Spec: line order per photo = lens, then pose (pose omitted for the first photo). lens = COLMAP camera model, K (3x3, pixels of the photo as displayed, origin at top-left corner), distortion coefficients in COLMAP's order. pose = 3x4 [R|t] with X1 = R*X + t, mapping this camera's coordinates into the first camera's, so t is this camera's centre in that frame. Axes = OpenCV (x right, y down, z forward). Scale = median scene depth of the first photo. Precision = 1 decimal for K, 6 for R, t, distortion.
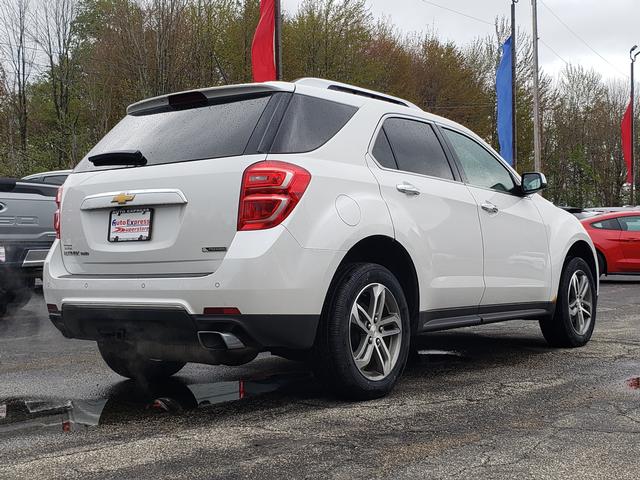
lens RADIAL K [[477.6, 0, 320.0], [0, 477.6, 240.0], [0, 0, 1]] dist [0.029340, -0.002569]
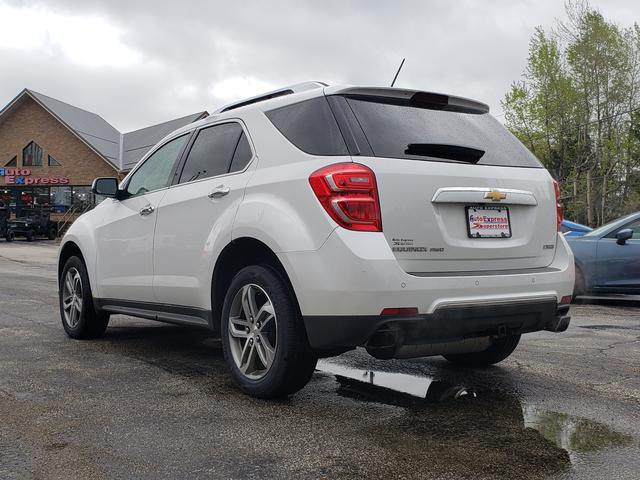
lens RADIAL K [[477.6, 0, 320.0], [0, 477.6, 240.0], [0, 0, 1]] dist [0.029340, -0.002569]
pose [[0.728917, 0.024278, 0.684172, -1.335254], [-0.010939, 0.999656, -0.023819, 0.035076], [-0.684515, 0.009878, 0.728932, 0.497217]]
